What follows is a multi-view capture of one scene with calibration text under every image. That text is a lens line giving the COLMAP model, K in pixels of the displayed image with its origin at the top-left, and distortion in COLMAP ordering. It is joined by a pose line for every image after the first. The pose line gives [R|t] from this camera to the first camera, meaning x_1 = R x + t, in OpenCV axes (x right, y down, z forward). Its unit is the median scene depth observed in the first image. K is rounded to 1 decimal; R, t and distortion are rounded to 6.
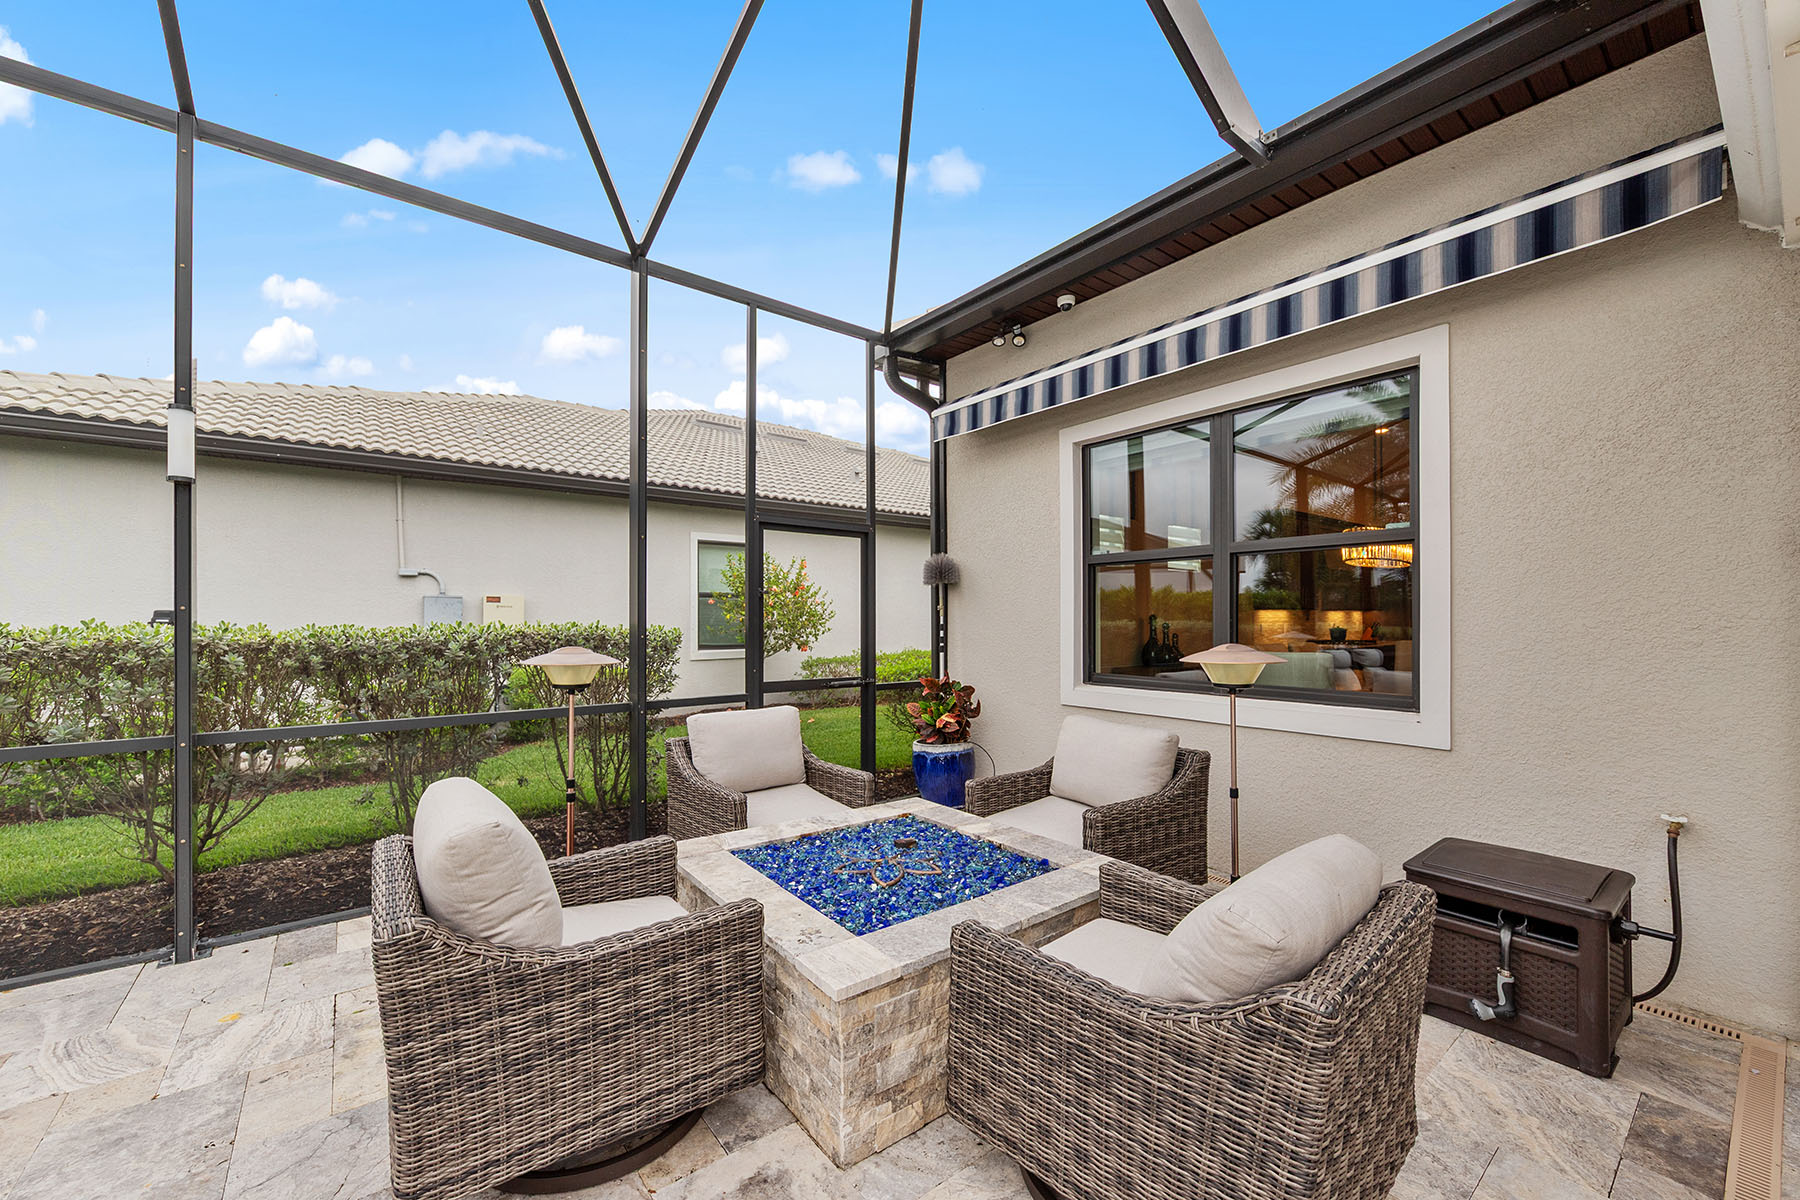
lens RADIAL K [[700.8, 0, 890.7], [0, 700.8, 609.5], [0, 0, 1]] dist [0.001285, 0.000046]
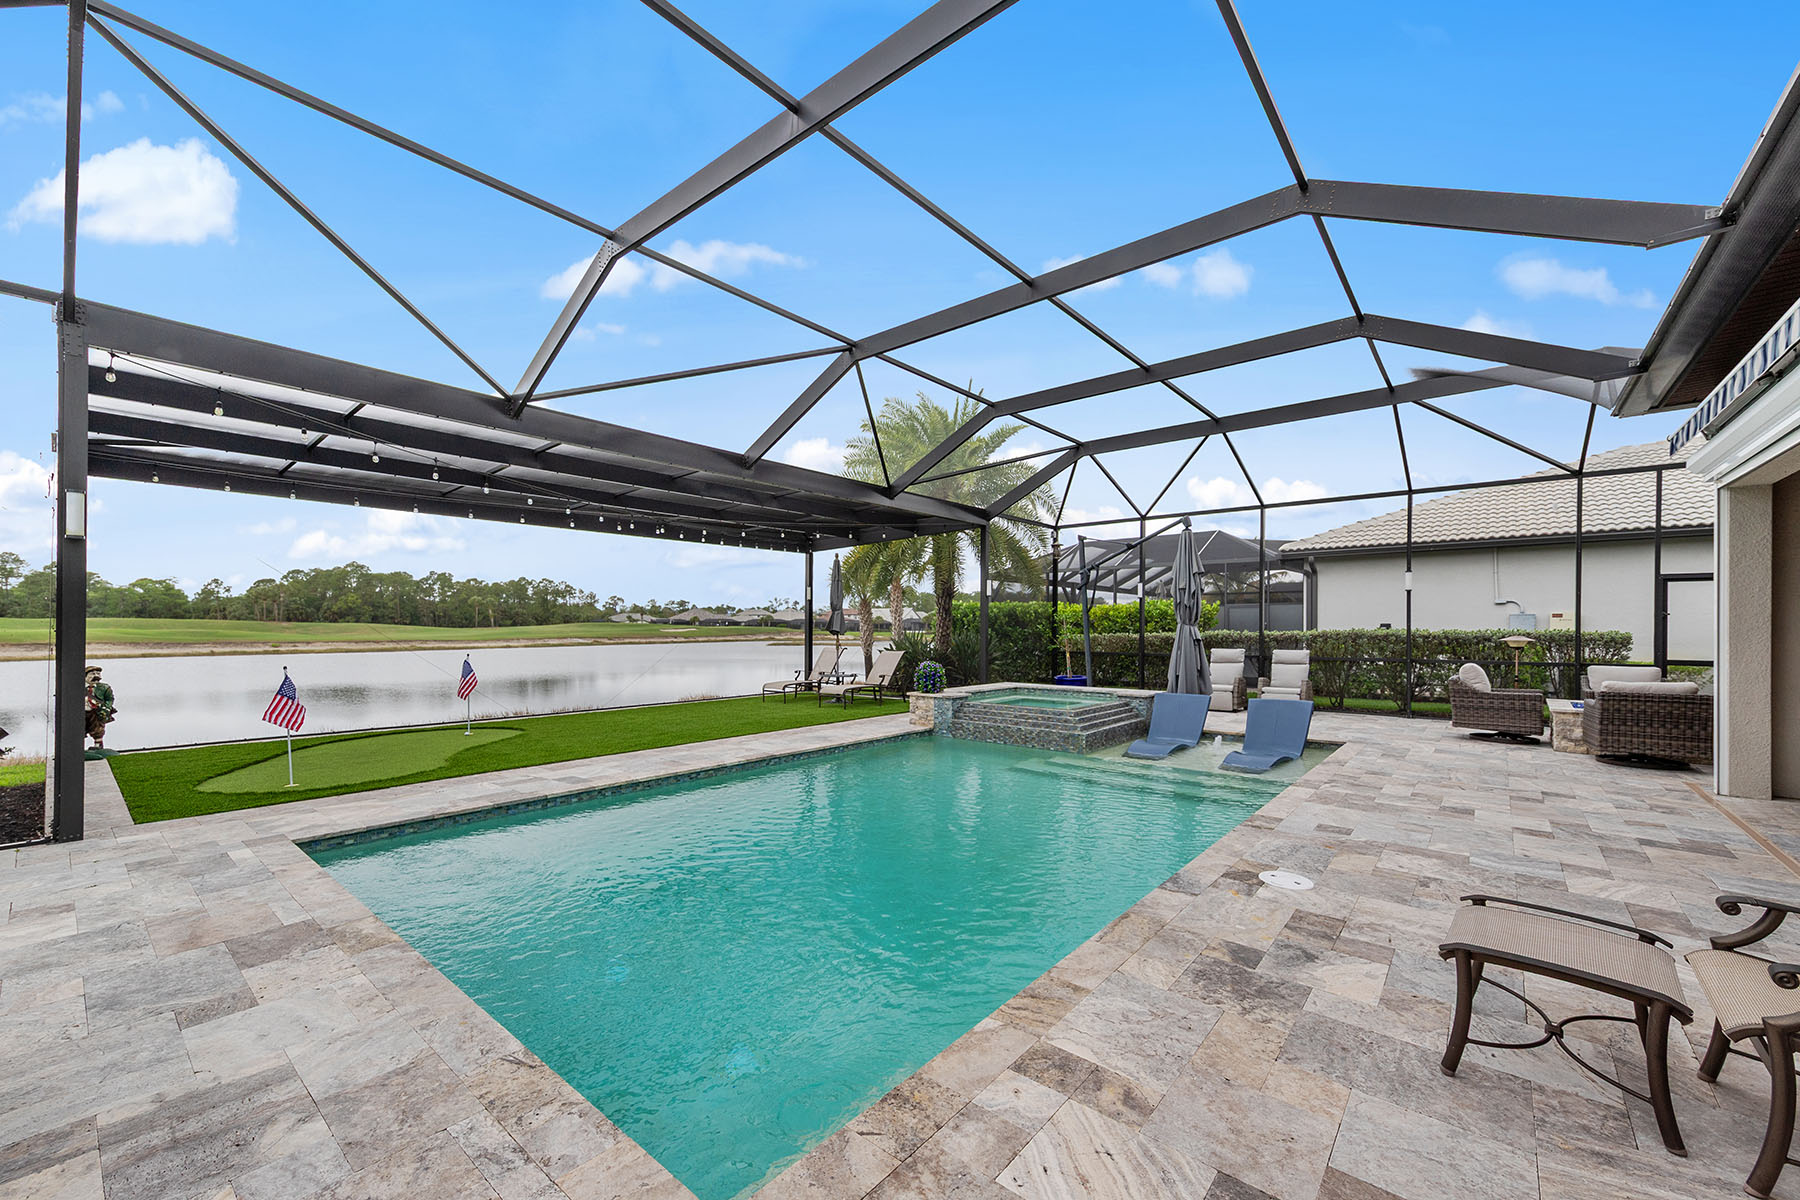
lens RADIAL K [[711.5, 0, 888.2], [0, 711.5, 623.1], [0, 0, 1]] dist [0.003478, 0.000221]
pose [[0.206215, -0.004923, -0.978494, 2.319140], [0.010461, 0.999941, -0.002826, -0.030479], [0.978451, -0.009653, 0.206255, -2.697418]]
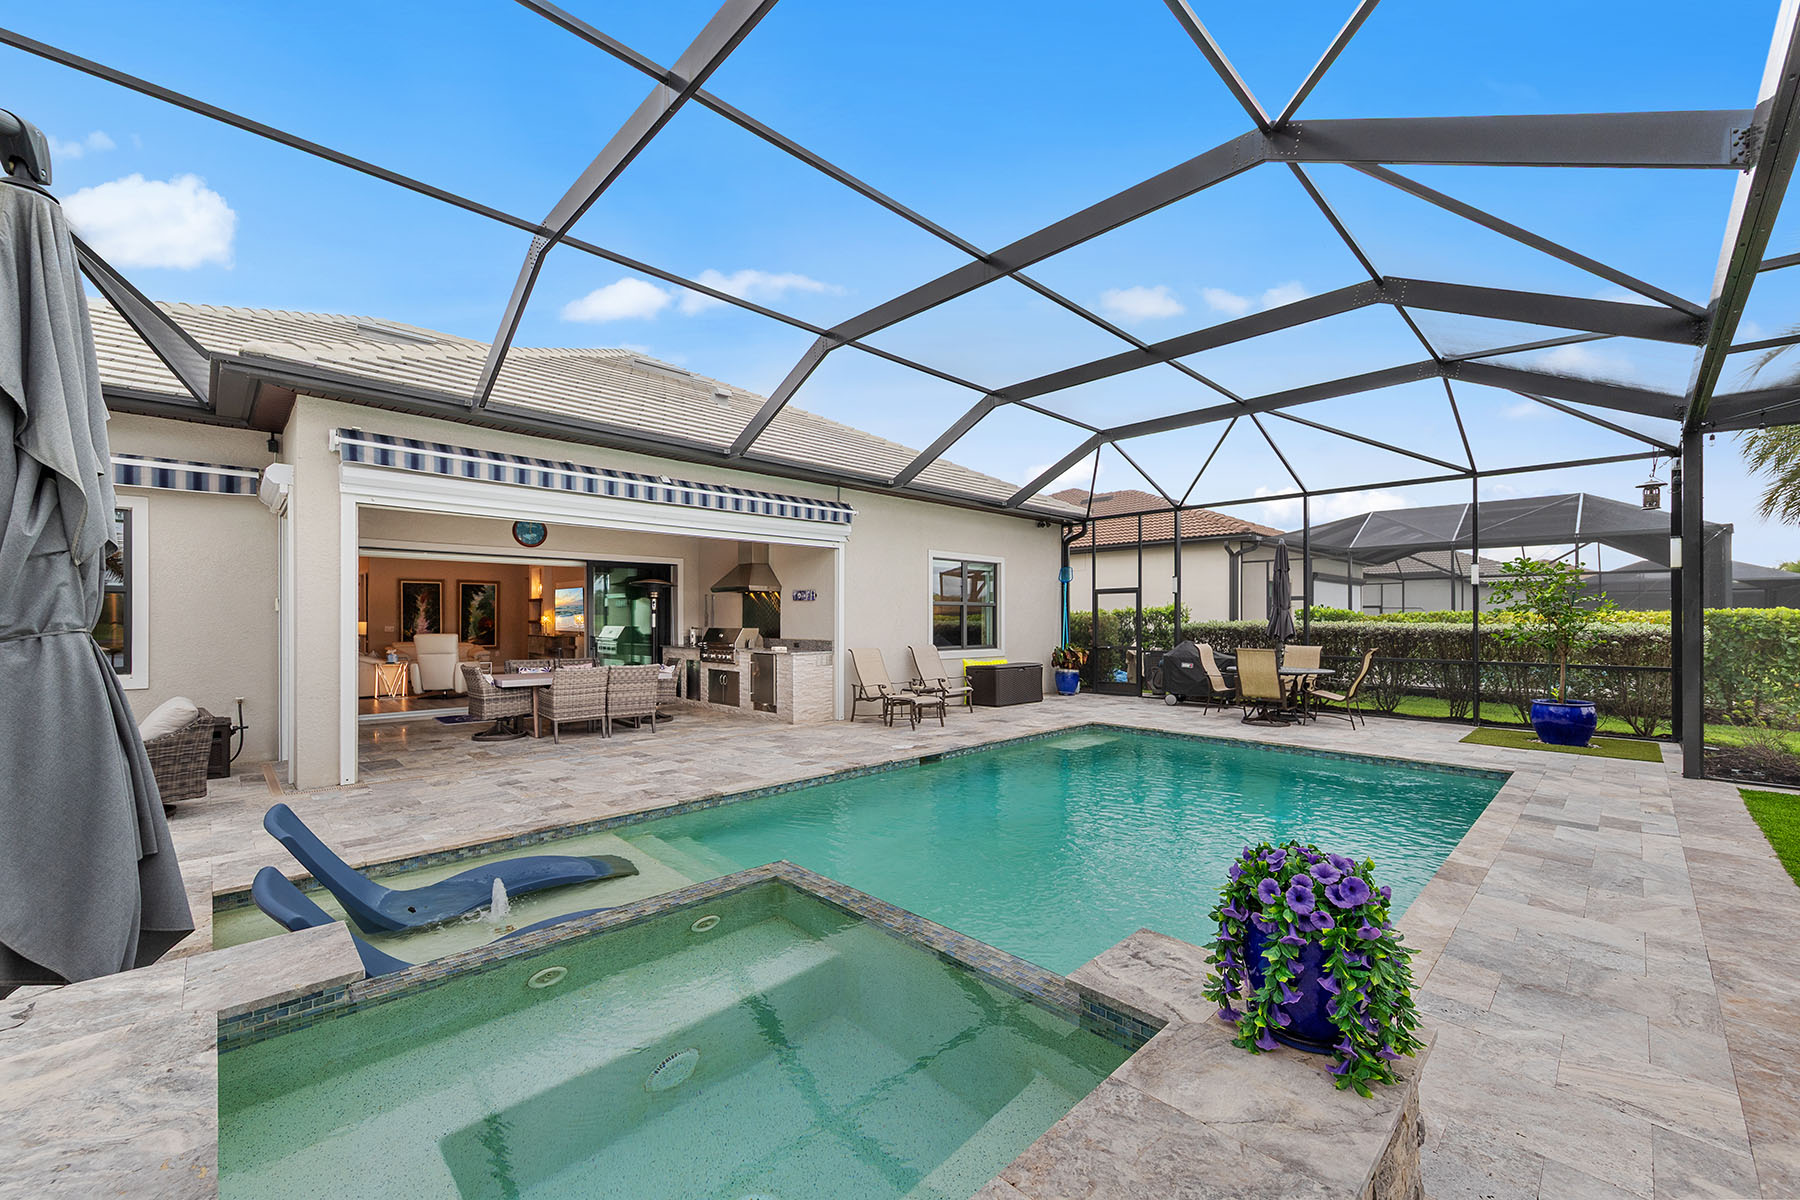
lens RADIAL K [[711.5, 0, 888.2], [0, 711.5, 623.1], [0, 0, 1]] dist [0.003478, 0.000221]
pose [[-0.098391, -0.006180, 0.995129, -1.865954], [-0.010535, 0.999931, 0.005168, -0.048749], [-0.995092, -0.009975, -0.098449, -1.230742]]
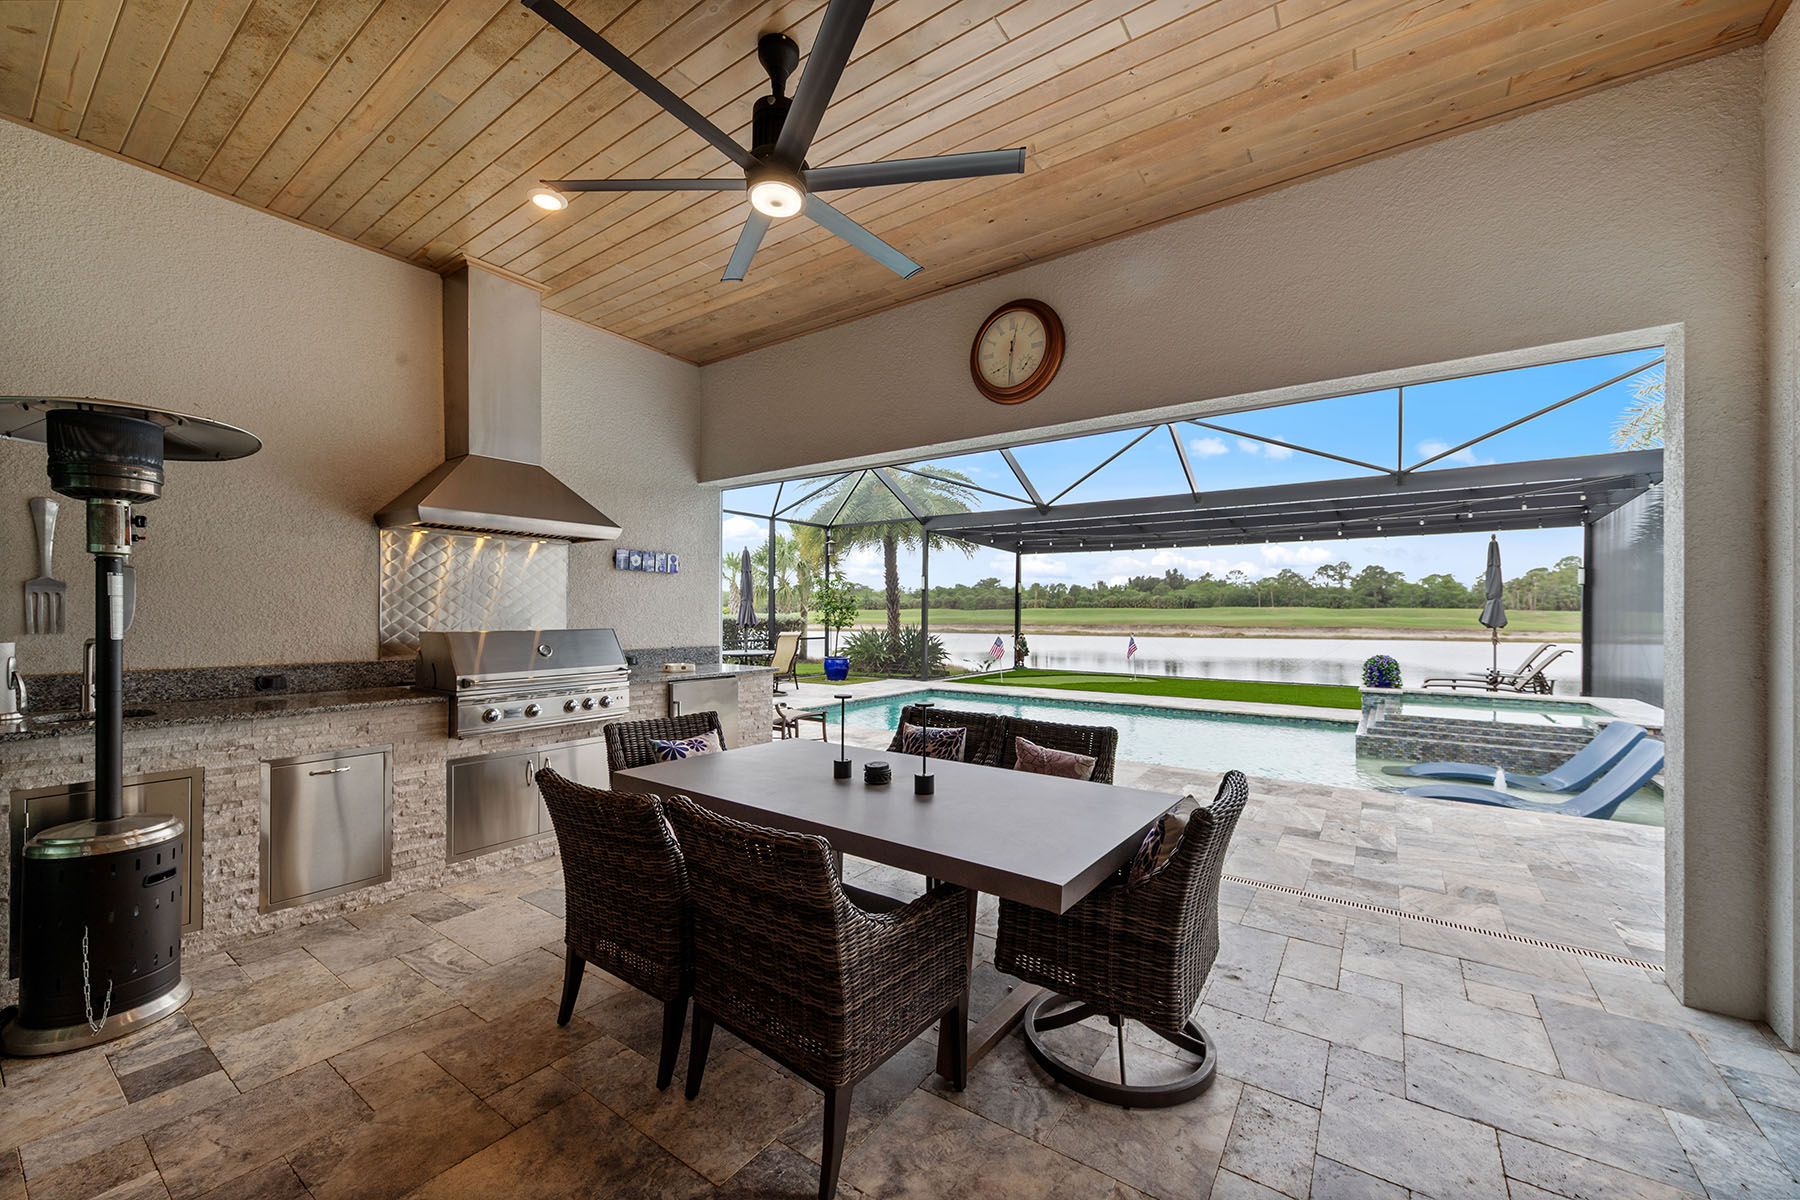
lens RADIAL K [[700.8, 0, 890.7], [0, 700.8, 609.5], [0, 0, 1]] dist [0.001285, 0.000046]
pose [[-0.958687, -0.004646, -0.284425, 2.040714], [-0.000247, 0.999880, -0.015497, -0.010327], [0.284463, -0.014787, -0.958573, 0.952603]]
